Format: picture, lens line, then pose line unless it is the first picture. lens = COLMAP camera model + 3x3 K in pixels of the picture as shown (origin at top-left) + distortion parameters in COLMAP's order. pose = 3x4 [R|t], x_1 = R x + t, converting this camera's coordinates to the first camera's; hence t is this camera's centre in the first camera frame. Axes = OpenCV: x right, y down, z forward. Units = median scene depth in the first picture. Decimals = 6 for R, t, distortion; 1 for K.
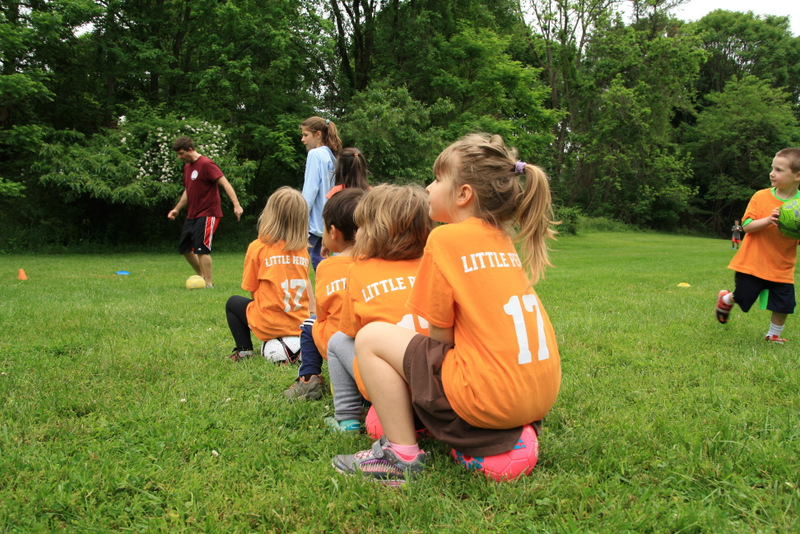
lens RADIAL K [[642.1, 0, 402.6], [0, 642.1, 266.8], [0, 0, 1]] dist [-0.118068, 0.103080]
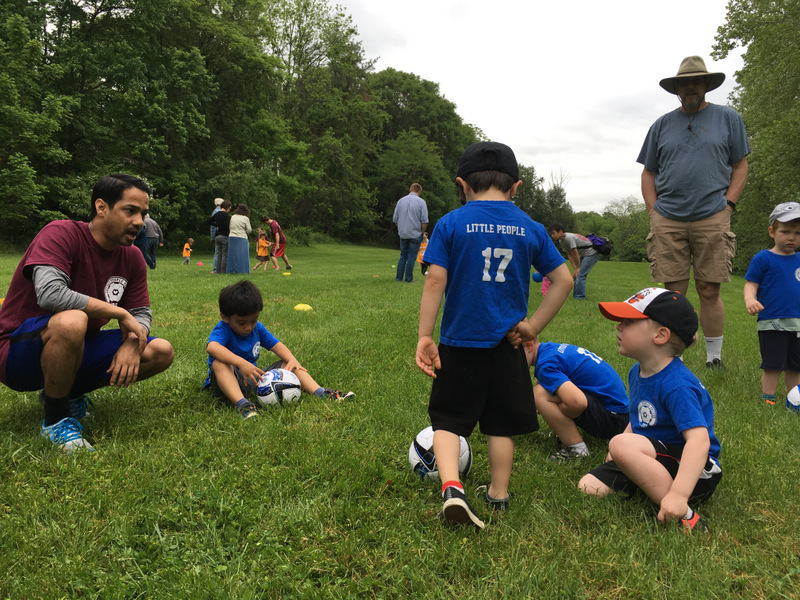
lens RADIAL K [[676.7, 0, 400.6], [0, 676.7, 299.5], [0, 0, 1]] dist [-0.000845, 0.000333]
pose [[0.874767, -0.018334, 0.484198, -0.373195], [0.000196, 0.999297, 0.037485, 0.017481], [-0.484545, -0.032696, 0.874155, -0.570567]]
